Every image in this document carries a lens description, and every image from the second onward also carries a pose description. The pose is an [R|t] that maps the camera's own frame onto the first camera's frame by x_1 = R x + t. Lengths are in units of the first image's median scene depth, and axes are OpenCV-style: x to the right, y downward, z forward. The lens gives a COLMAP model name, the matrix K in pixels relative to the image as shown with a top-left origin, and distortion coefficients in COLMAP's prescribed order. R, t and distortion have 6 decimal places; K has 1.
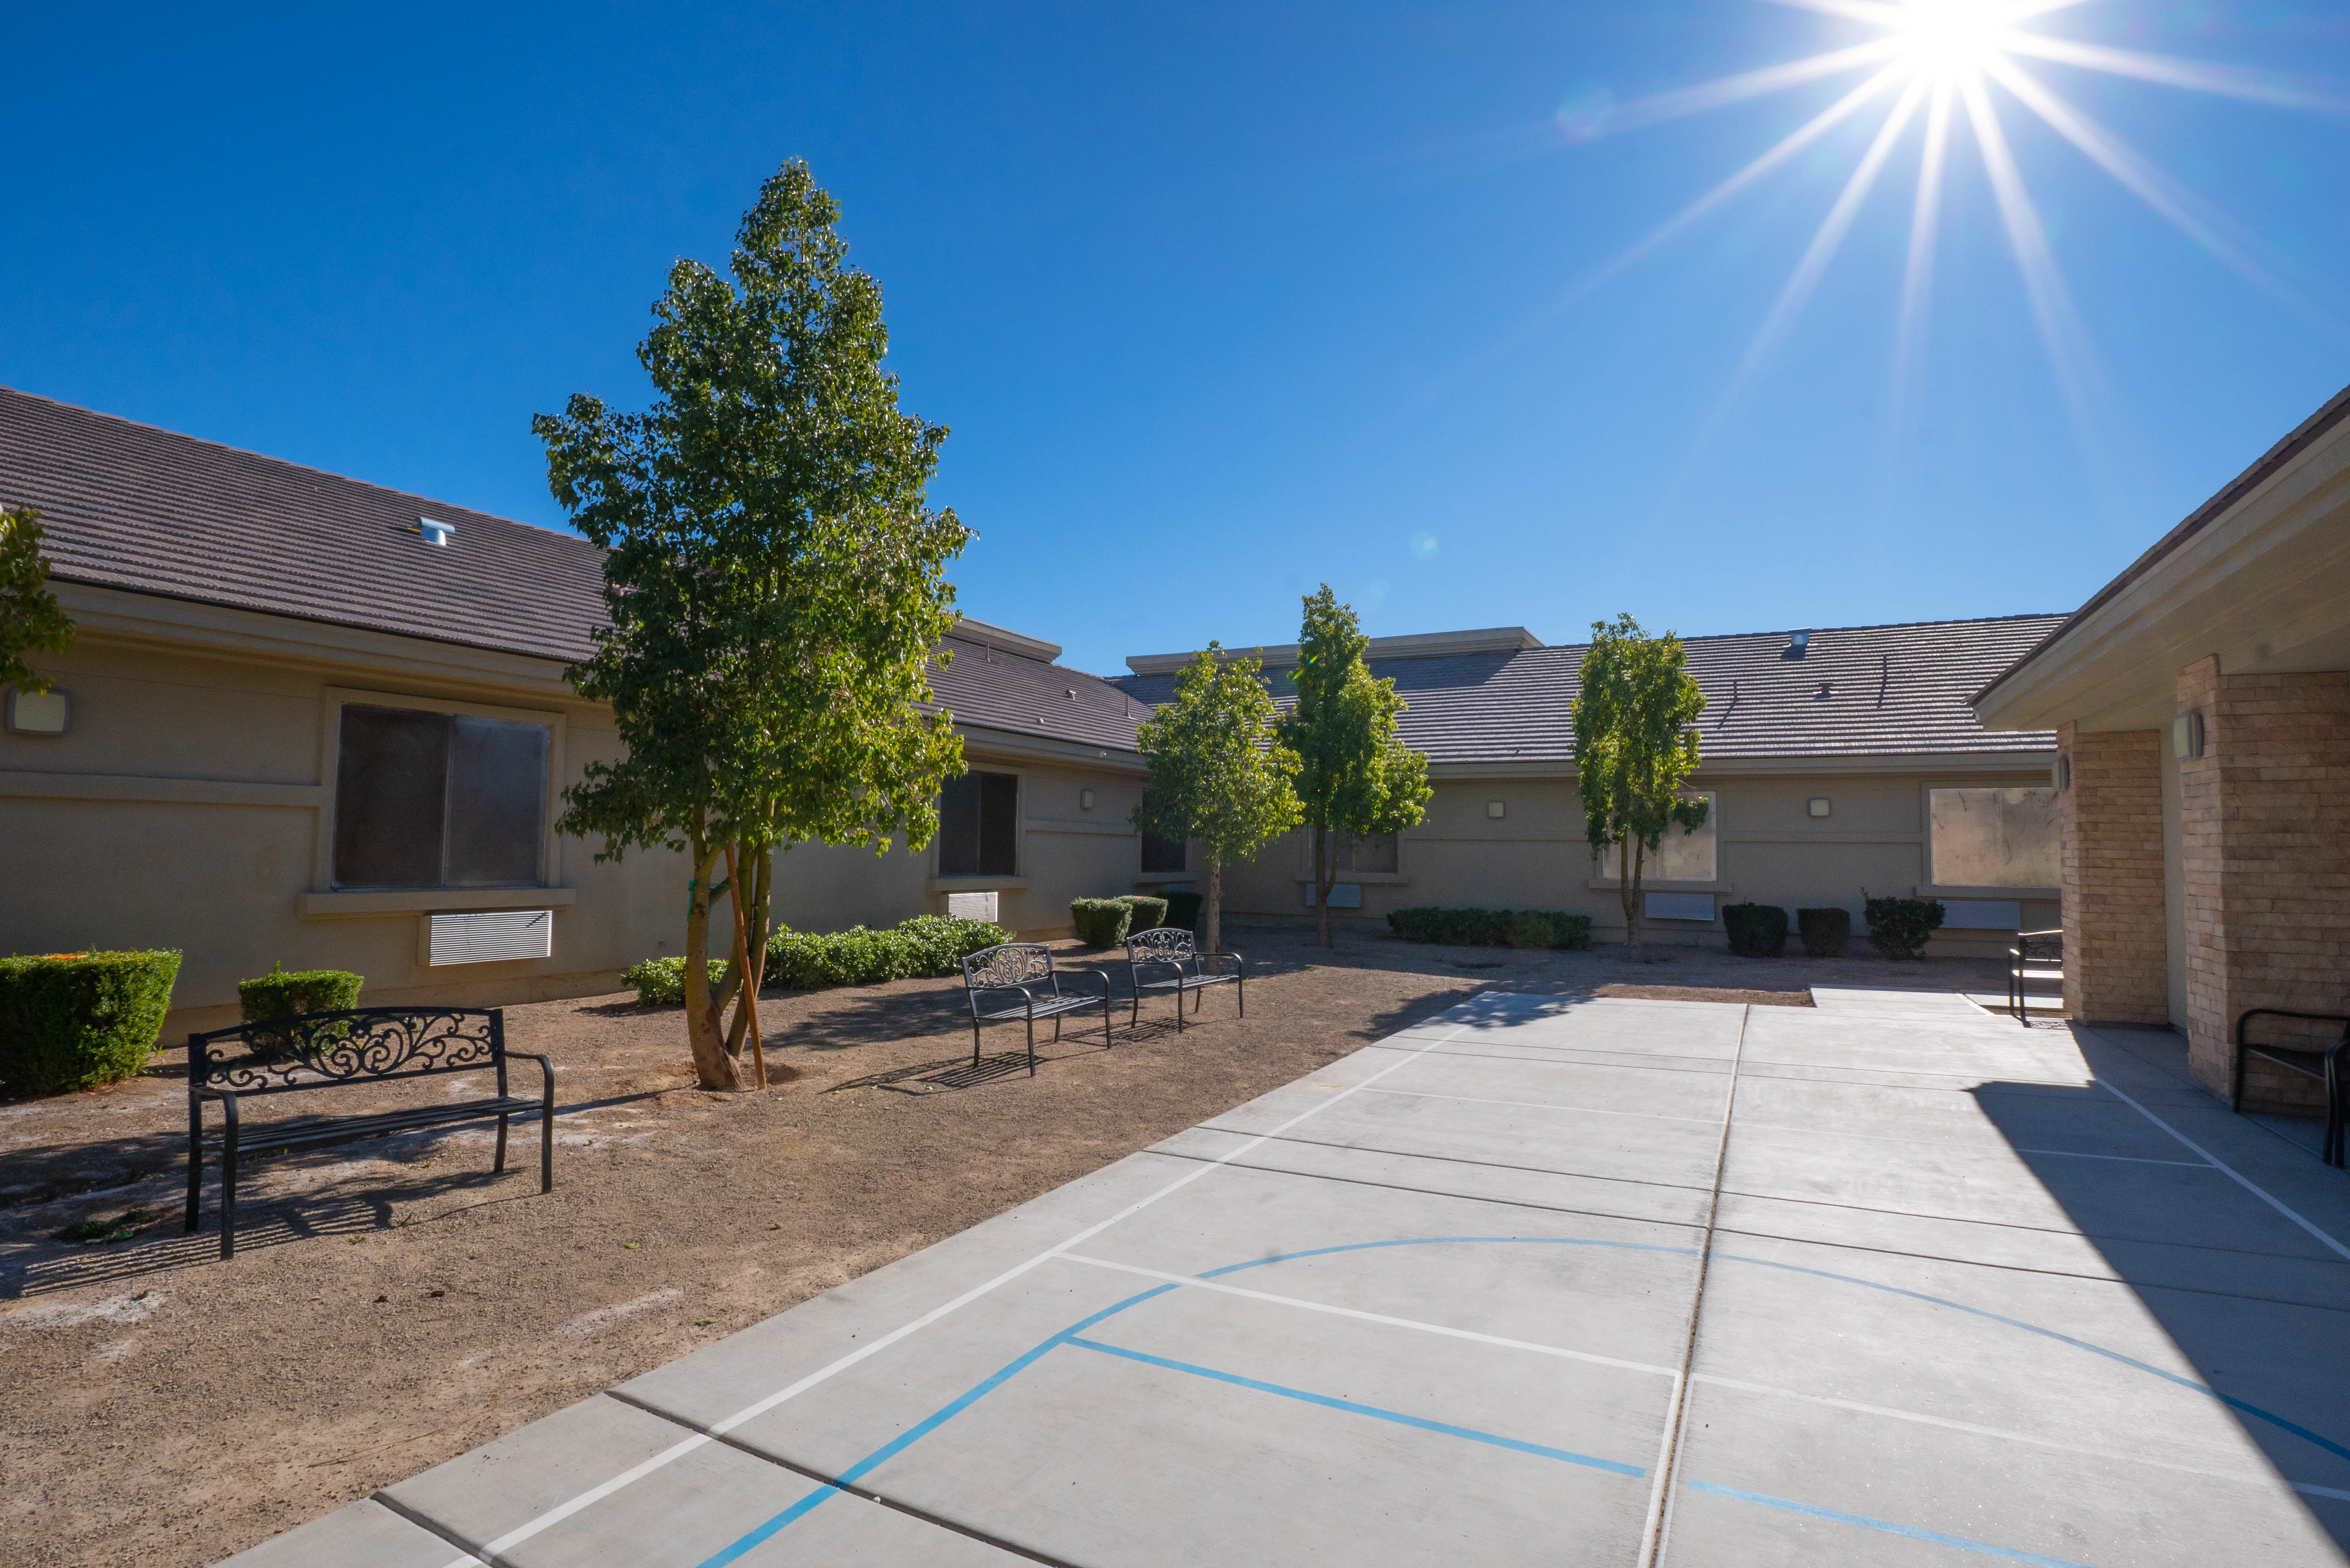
lens RADIAL K [[1145.3, 0, 1177.9], [0, 1145.3, 778.5], [0, 0, 1]] dist [-0.045338, 0.010398]
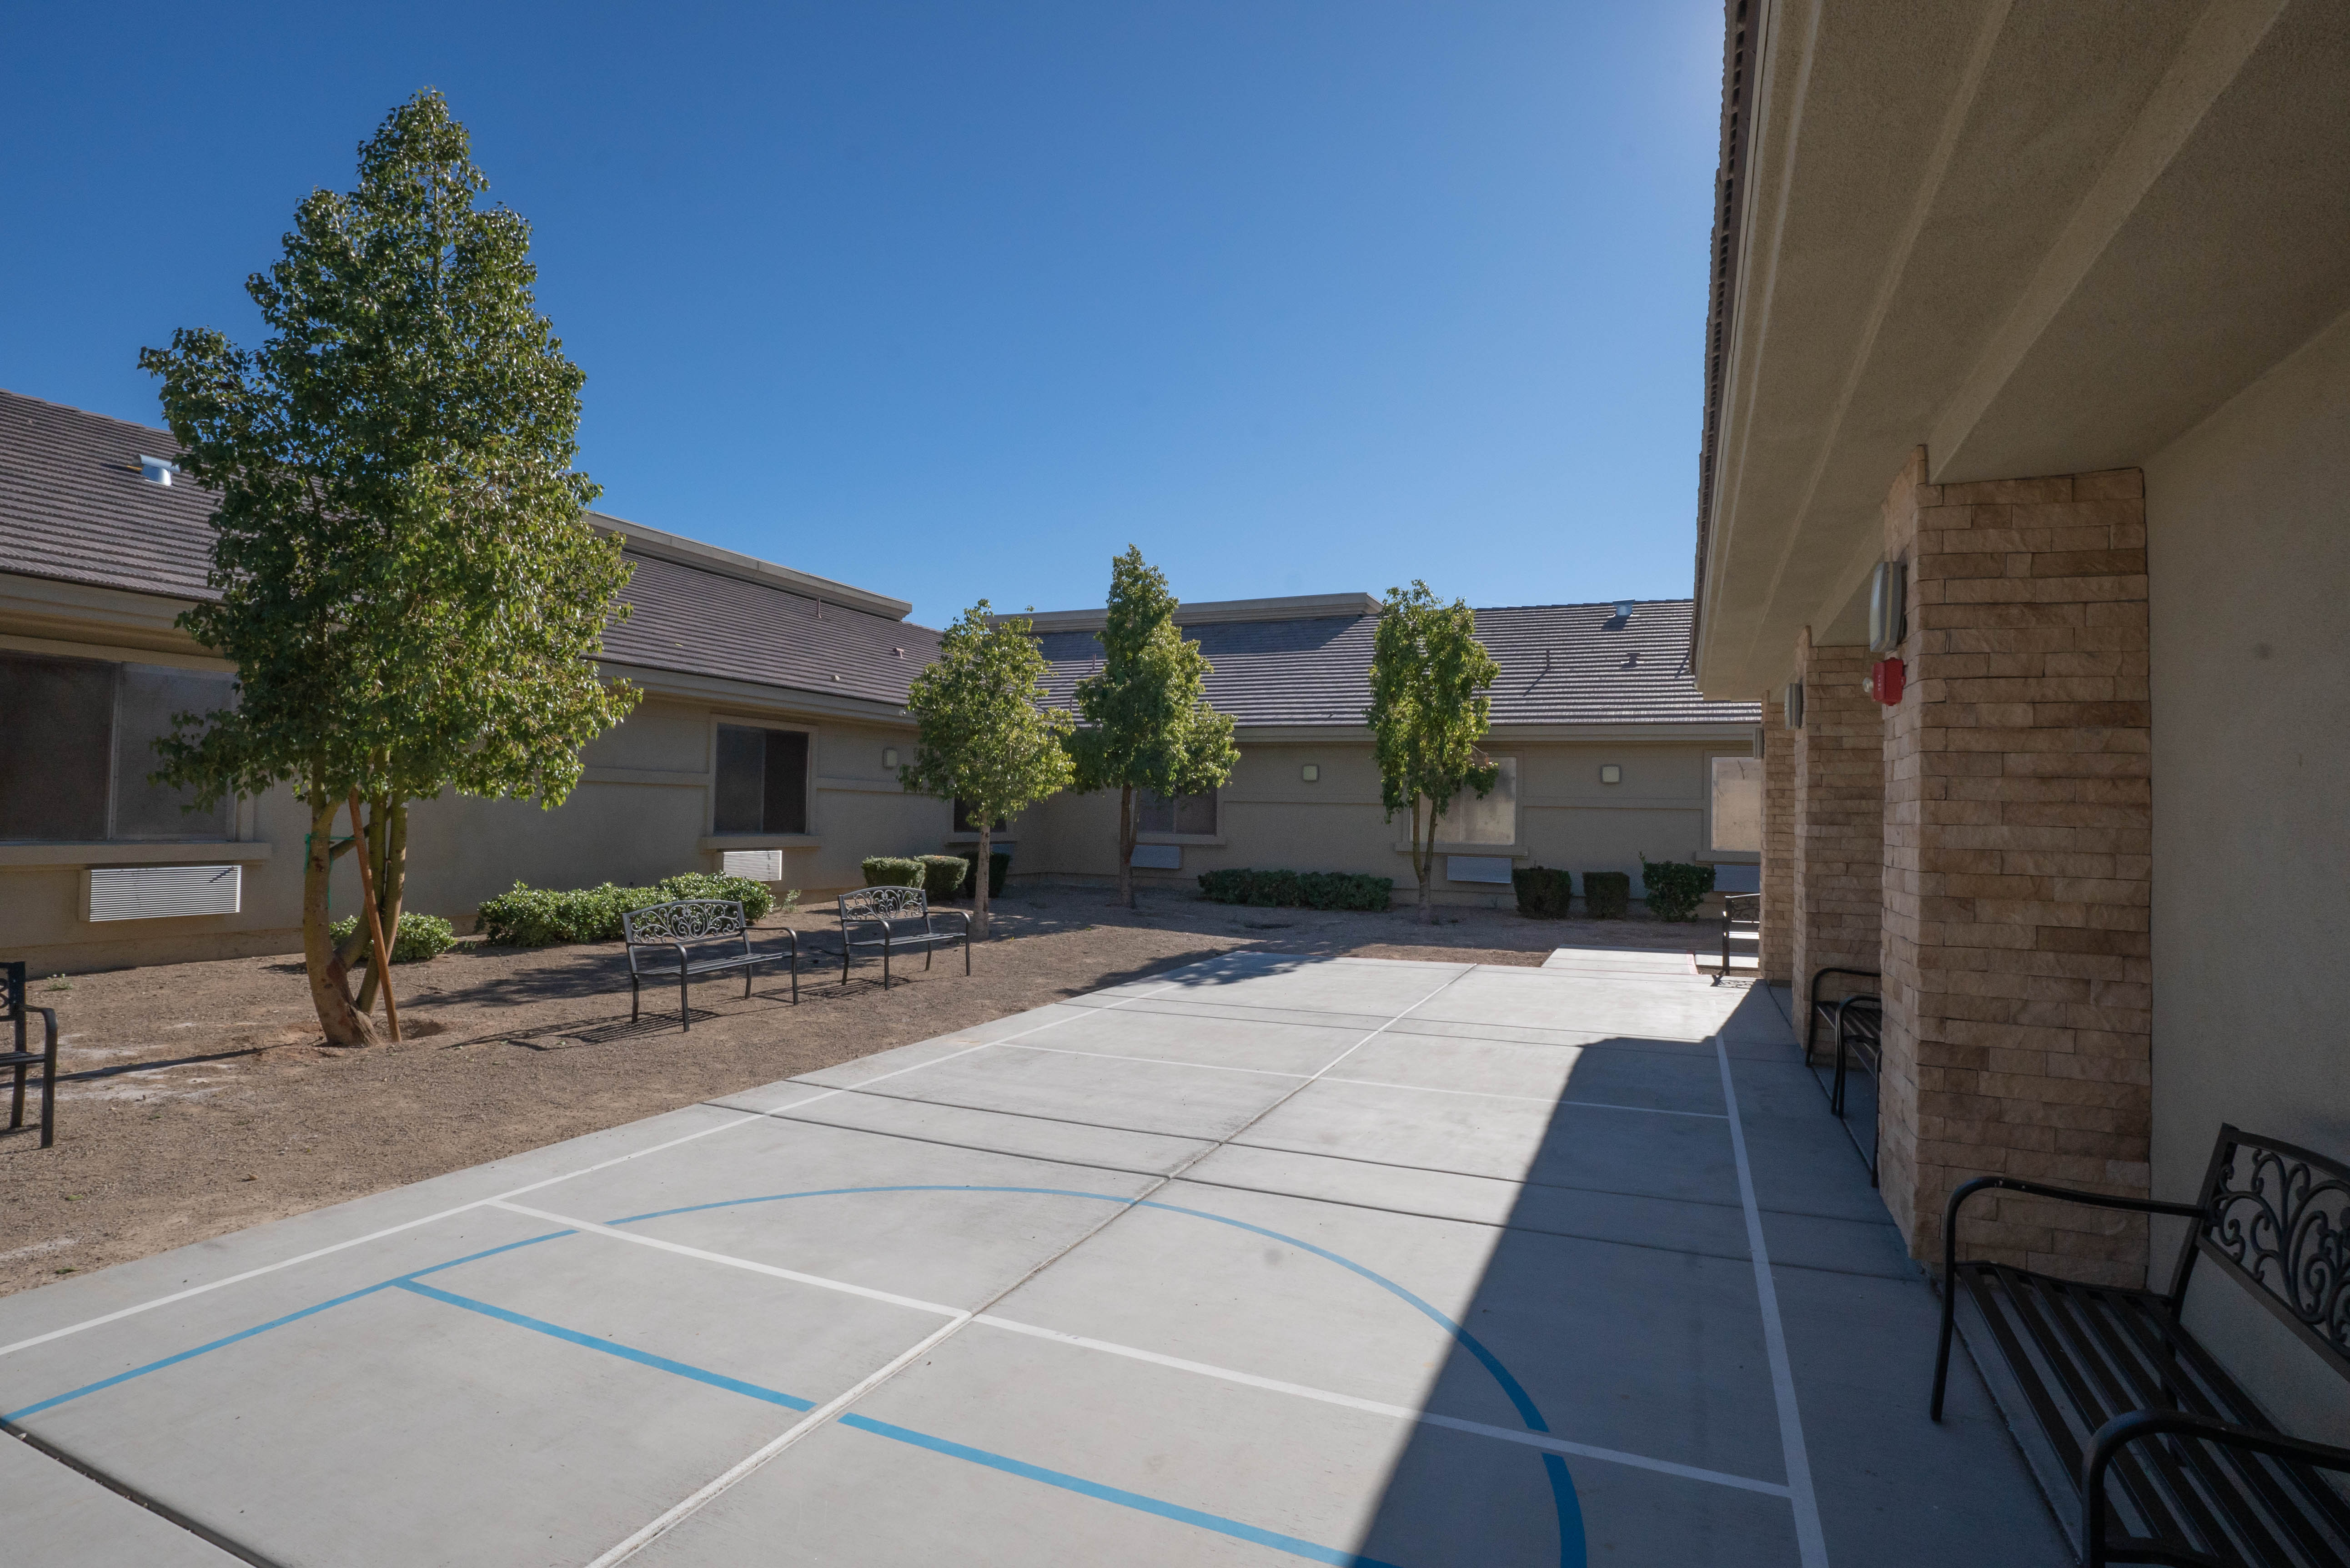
lens RADIAL K [[1145.3, 0, 1183.3], [0, 1145.3, 778.6], [0, 0, 1]] dist [-0.045338, 0.010398]
pose [[0.997522, 0.009381, 0.069732, 0.255025], [-0.011643, 0.999417, 0.032108, 0.002647], [-0.069390, -0.032841, 0.997049, -0.012315]]
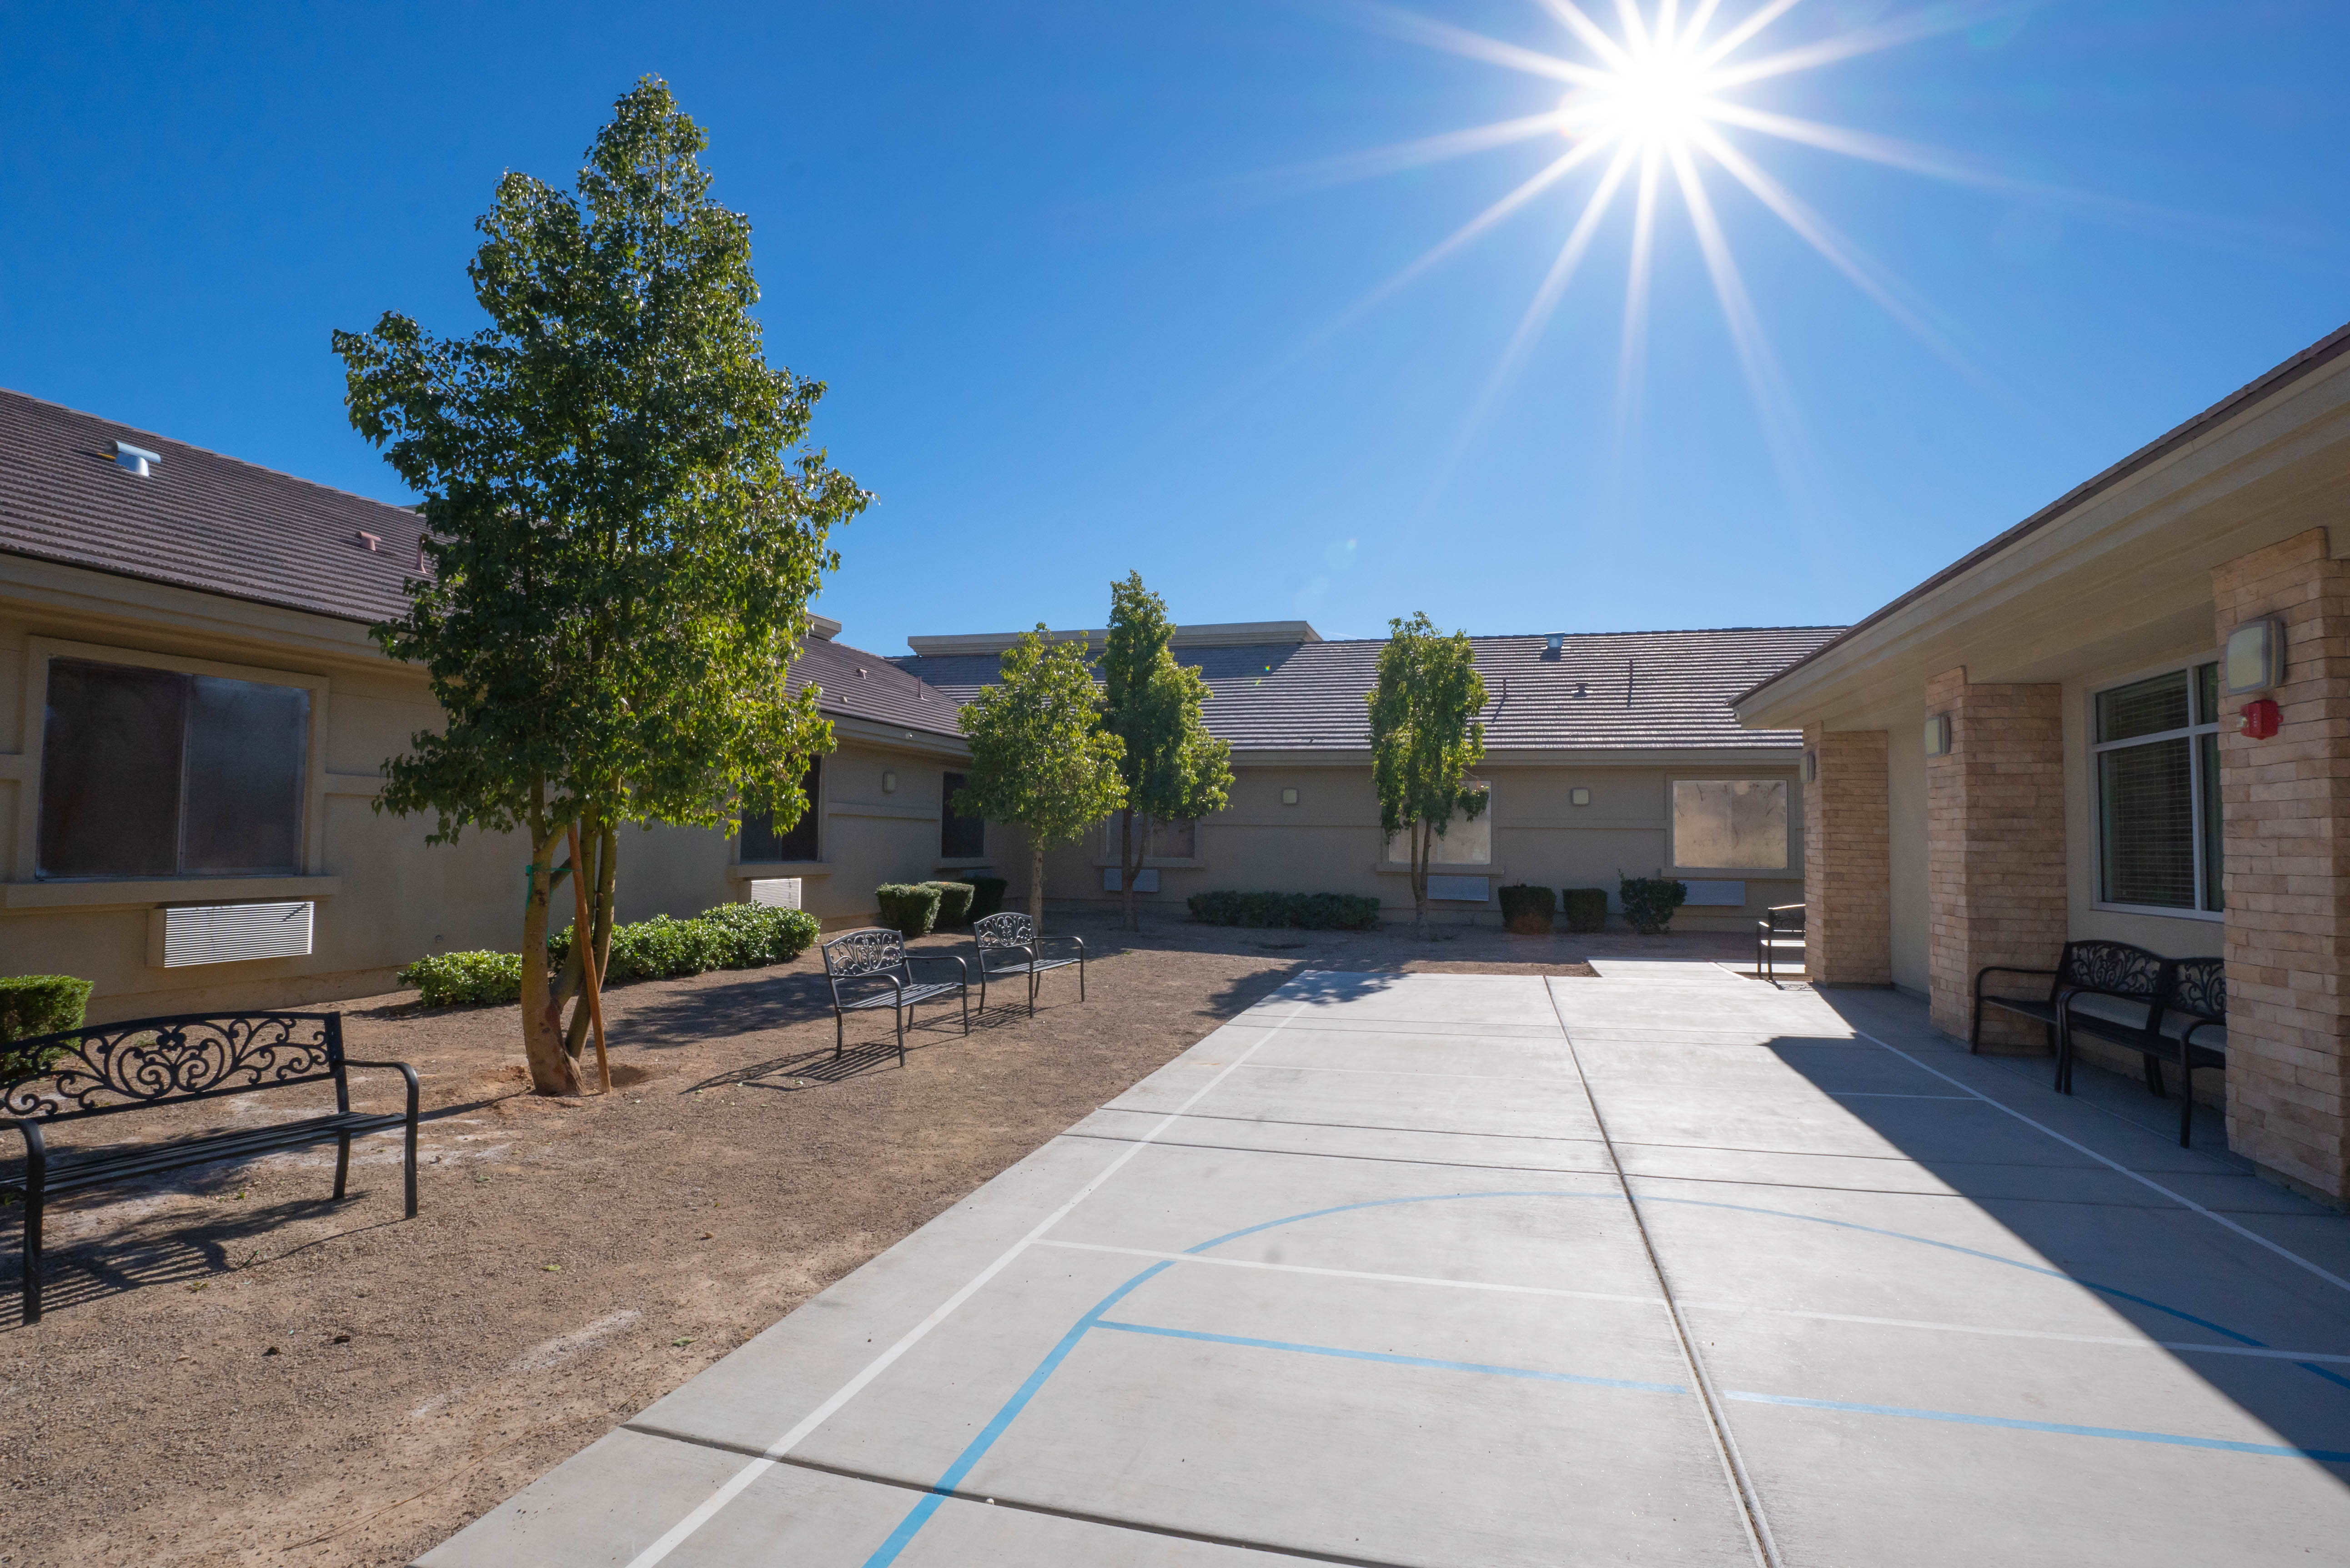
lens RADIAL K [[1145.3, 0, 1178.6], [0, 1145.3, 780.6], [0, 0, 1]] dist [-0.045338, 0.010398]
pose [[0.976552, 0.010336, 0.215035, -0.117763], [-0.013169, 0.999844, 0.011748, 0.005652], [-0.214880, -0.014305, 0.976536, 0.014478]]
